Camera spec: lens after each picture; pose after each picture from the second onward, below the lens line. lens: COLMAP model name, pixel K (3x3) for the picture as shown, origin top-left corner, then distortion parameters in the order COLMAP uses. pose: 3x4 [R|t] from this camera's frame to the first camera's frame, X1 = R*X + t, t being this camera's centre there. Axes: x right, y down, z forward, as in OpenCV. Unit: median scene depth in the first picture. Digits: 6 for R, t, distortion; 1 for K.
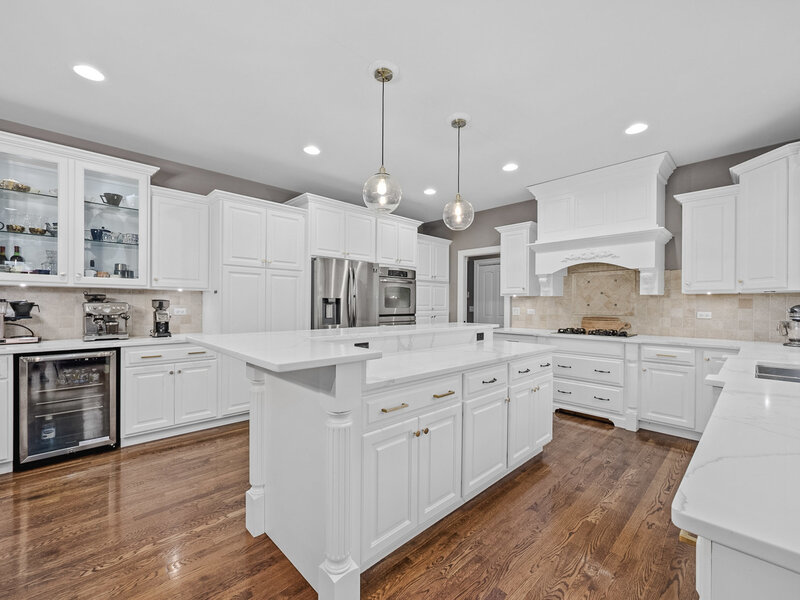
lens RADIAL K [[342.5, 0, 403.3], [0, 342.5, 301.8], [0, 0, 1]] dist [-0.000413, 0.000154]
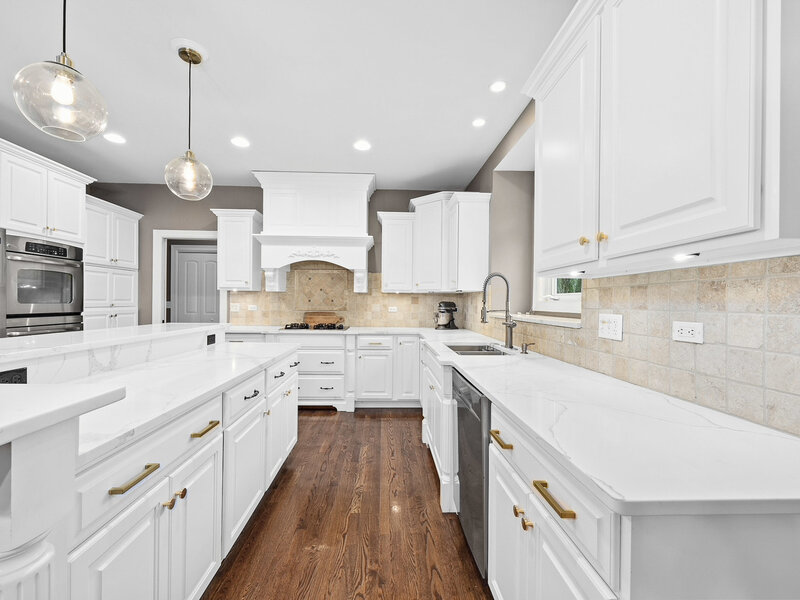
lens RADIAL K [[339.5, 0, 393.9], [0, 339.5, 301.8], [0, 0, 1]] dist [-0.000834, 0.000311]
pose [[0.669815, 0.003056, 0.742521, -0.070878], [-0.012427, 0.999898, 0.007095, 0.002163], [-0.742424, -0.013980, 0.669785, 0.136398]]
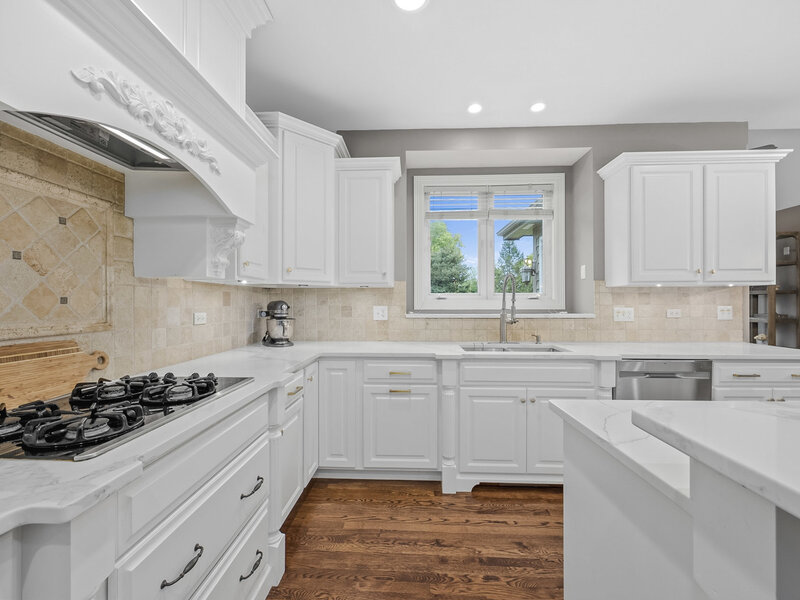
lens RADIAL K [[339.5, 0, 393.9], [0, 339.5, 301.8], [0, 0, 1]] dist [-0.000834, 0.000311]
pose [[-0.679845, -0.003053, 0.733349, 0.226678], [-0.007631, 0.999967, -0.002911, 0.010564], [-0.733316, -0.007575, -0.679846, 1.150504]]
